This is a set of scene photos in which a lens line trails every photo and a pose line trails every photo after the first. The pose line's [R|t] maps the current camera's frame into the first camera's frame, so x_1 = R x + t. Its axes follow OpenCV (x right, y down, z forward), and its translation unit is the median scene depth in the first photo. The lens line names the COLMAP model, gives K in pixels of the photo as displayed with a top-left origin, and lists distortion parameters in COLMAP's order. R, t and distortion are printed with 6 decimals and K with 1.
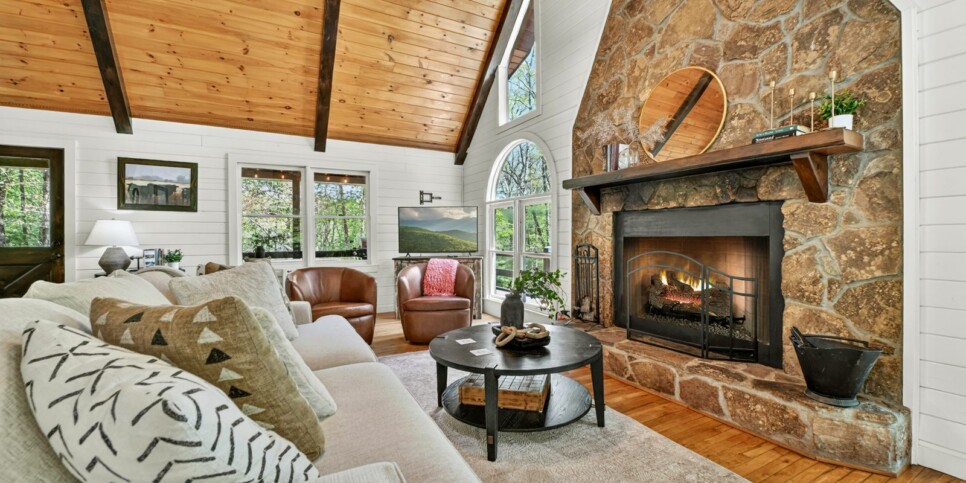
lens RADIAL K [[395.3, 0, 498.9], [0, 395.3, 237.7], [0, 0, 1]] dist [-0.015127, -0.001516]
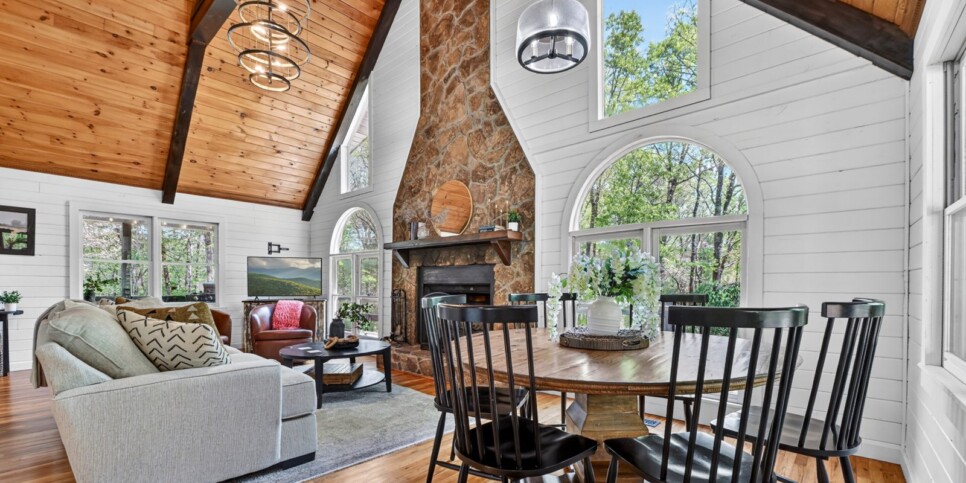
lens RADIAL K [[404.7, 0, 492.1], [0, 404.7, 287.9], [0, 0, 1]] dist [-0.014364, -0.002641]
pose [[0.947648, 0.007728, 0.319224, 0.086429], [-0.008805, 0.999959, 0.001931, 0.010011], [-0.319196, -0.004641, 0.947677, -0.622734]]
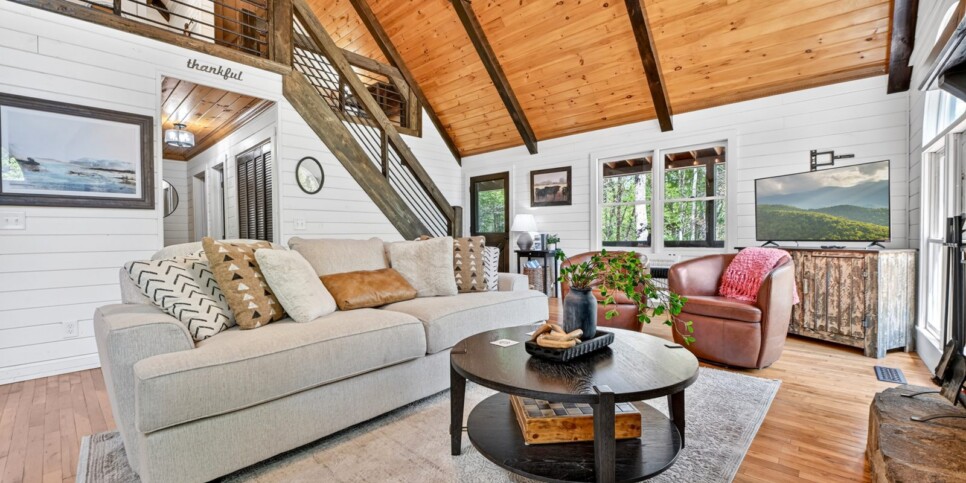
lens RADIAL K [[385.0, 0, 455.5], [0, 385.0, 243.1], [0, 0, 1]] dist [-0.020574, -0.000446]
pose [[0.280199, 0.022367, -0.959681, 0.500434], [0.005395, 0.999676, 0.024875, 0.038273], [0.959927, -0.012147, 0.279987, 0.469051]]
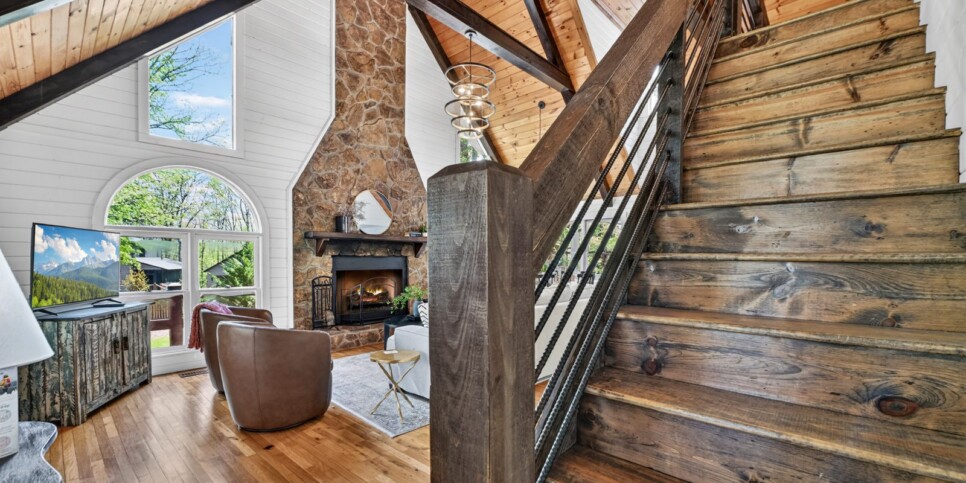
lens RADIAL K [[395.3, 0, 495.8], [0, 395.3, 269.8], [0, 0, 1]] dist [-0.015127, -0.001516]
pose [[-0.329878, -0.021959, 0.943768, -1.699993], [0.000707, 0.999723, 0.023508, -0.051070], [-0.944023, 0.008422, -0.329771, 1.055546]]
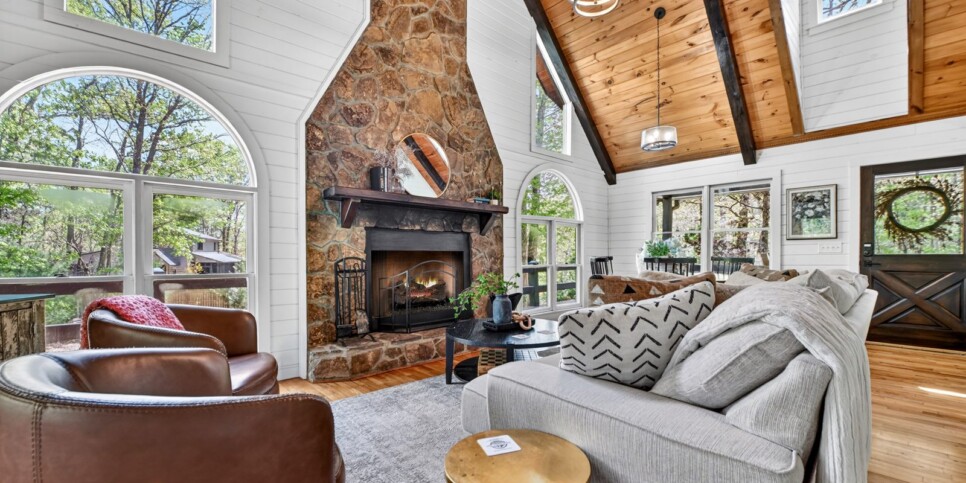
lens RADIAL K [[385.0, 0, 479.2], [0, 385.0, 262.2], [0, 0, 1]] dist [-0.020574, -0.000446]
pose [[-0.206631, -0.009117, 0.978376, -0.929889], [0.007320, 0.999914, 0.010864, 0.024262], [-0.978392, 0.009406, -0.206547, 1.071829]]
